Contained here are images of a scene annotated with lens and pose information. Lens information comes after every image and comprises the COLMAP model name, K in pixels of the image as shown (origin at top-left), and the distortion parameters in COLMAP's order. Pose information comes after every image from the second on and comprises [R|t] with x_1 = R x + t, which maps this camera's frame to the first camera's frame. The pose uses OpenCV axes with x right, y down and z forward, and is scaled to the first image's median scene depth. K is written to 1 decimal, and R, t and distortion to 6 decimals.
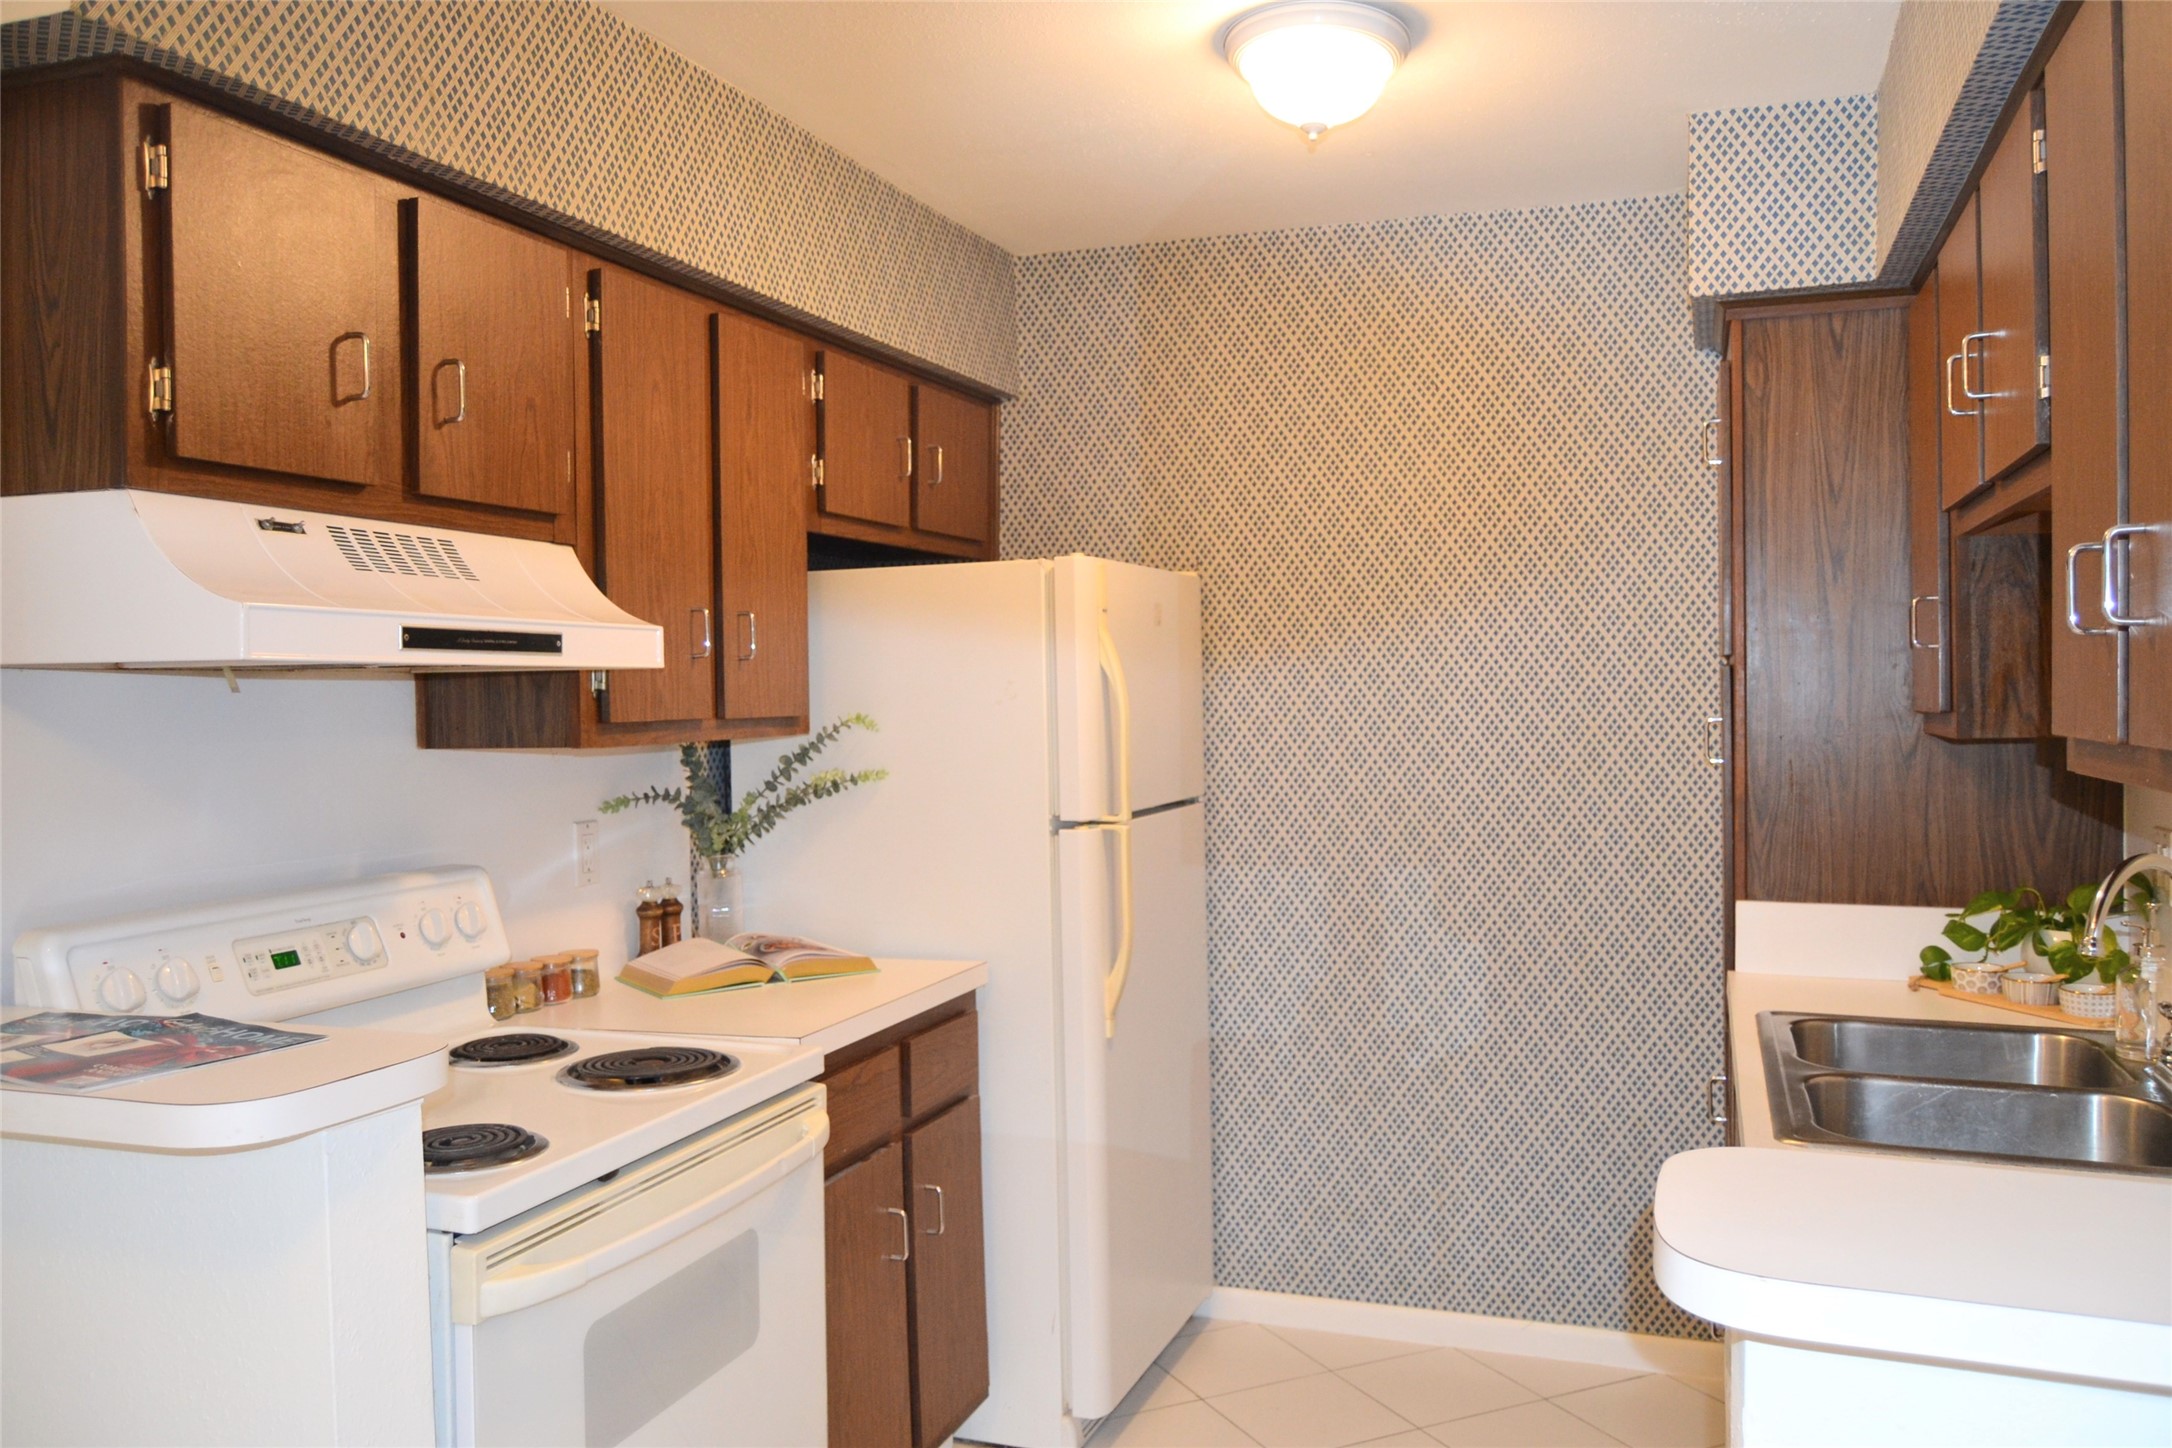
lens RADIAL K [[1721.3, 0, 1083.6], [0, 1721.3, 715.6], [0, 0, 1]] dist [-0.013406, -0.012532]
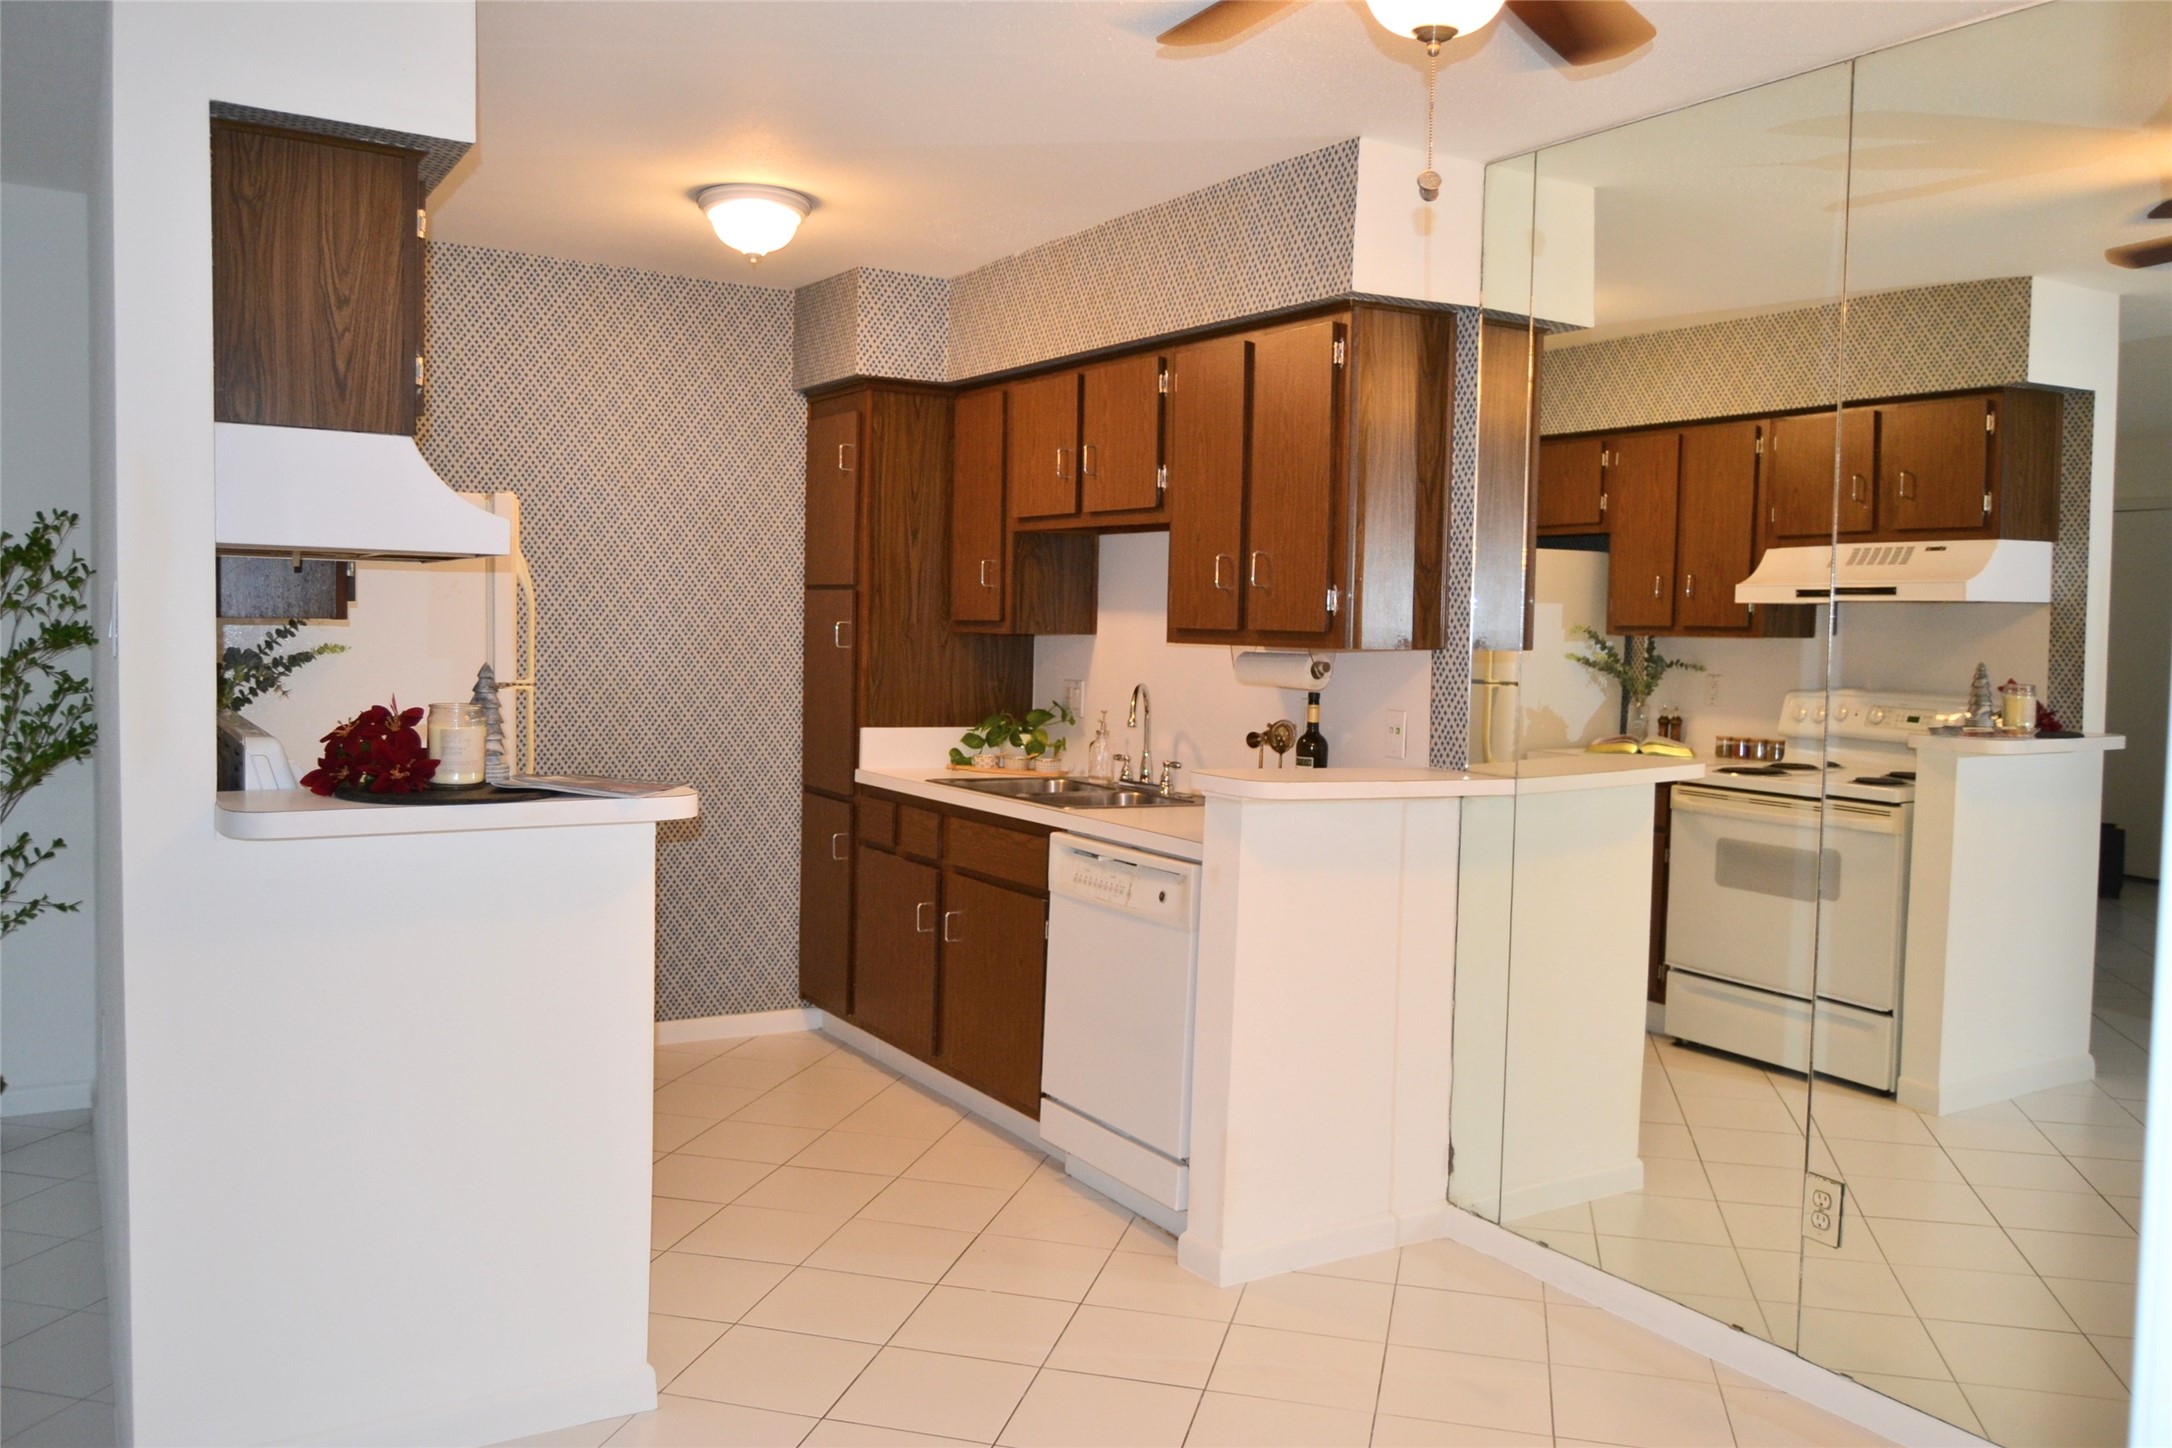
lens RADIAL K [[1721.3, 0, 1086.5], [0, 1721.3, 722.2], [0, 0, 1]] dist [-0.013406, -0.012532]
pose [[0.625068, -0.017749, 0.780368, -0.871013], [-0.022248, 0.998930, 0.040540, 0.028282], [-0.780253, -0.042702, 0.624005, -0.270441]]
